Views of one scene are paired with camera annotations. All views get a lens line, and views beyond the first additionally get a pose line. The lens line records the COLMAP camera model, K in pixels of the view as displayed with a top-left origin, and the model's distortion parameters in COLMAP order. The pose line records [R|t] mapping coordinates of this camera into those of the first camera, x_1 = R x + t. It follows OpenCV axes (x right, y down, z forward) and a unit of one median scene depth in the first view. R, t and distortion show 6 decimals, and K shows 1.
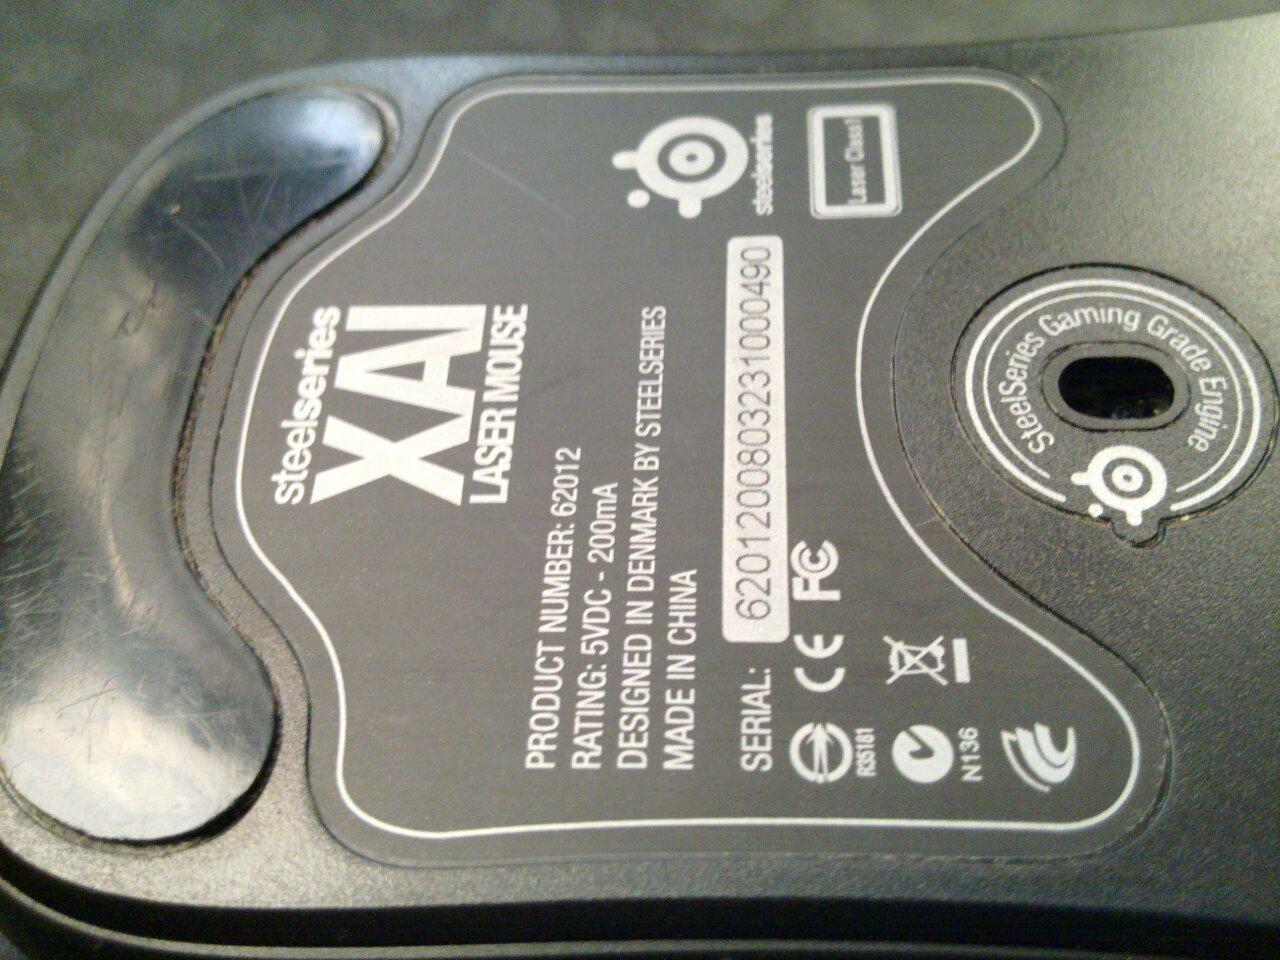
lens RADIAL K [[923.2, 0, 640.0], [0, 923.2, 480.0], [0, 0, 1]] dist [0.055336, -0.009184]
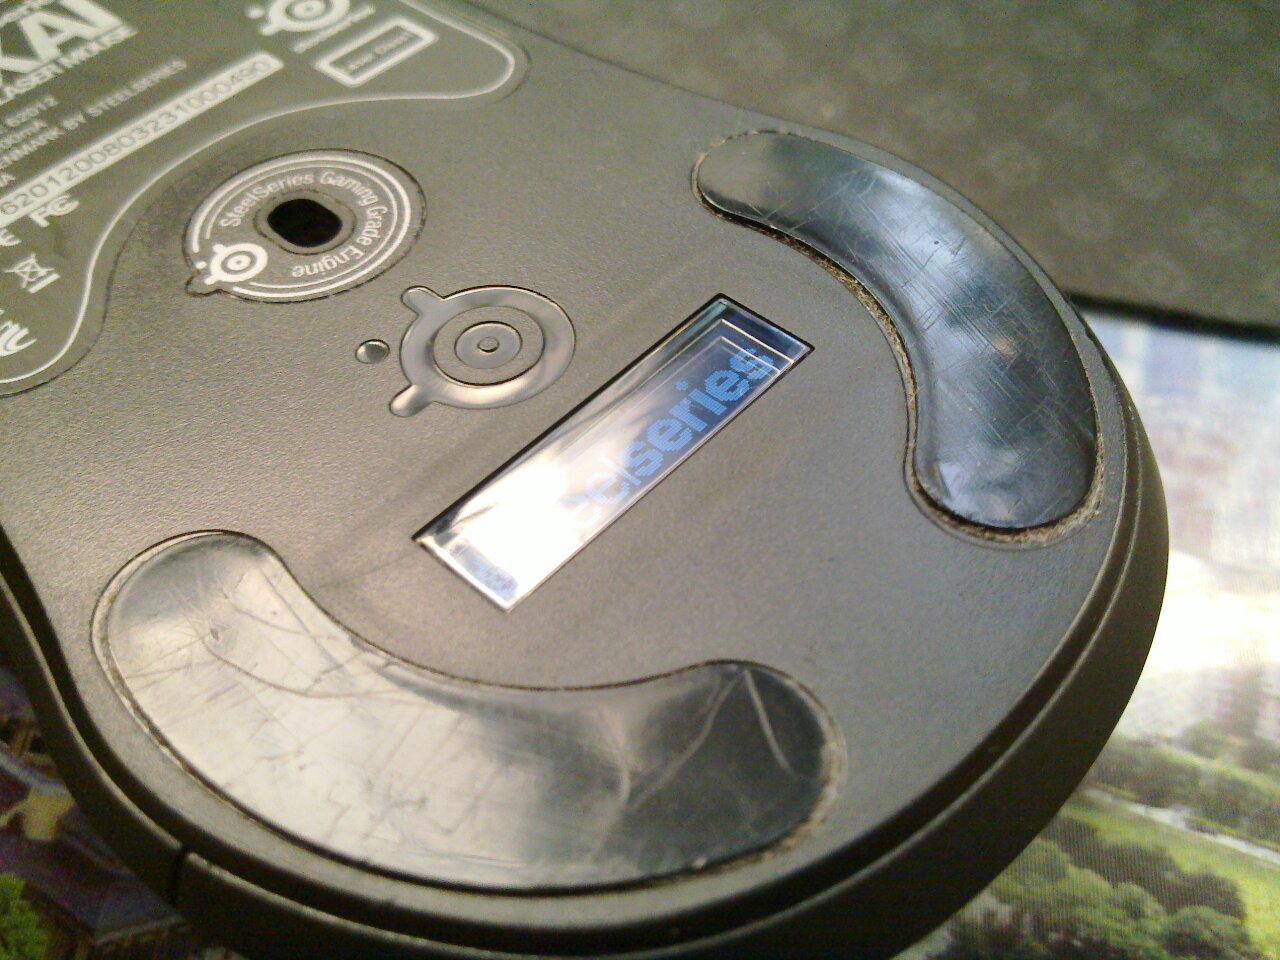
lens RADIAL K [[923.2, 0, 640.0], [0, 923.2, 480.0], [0, 0, 1]] dist [0.055336, -0.009184]
pose [[0.768564, 0.532711, -0.354300, 1.597847], [-0.560872, 0.827447, 0.027448, -0.103192], [0.307786, 0.177621, 0.934729, -0.026659]]
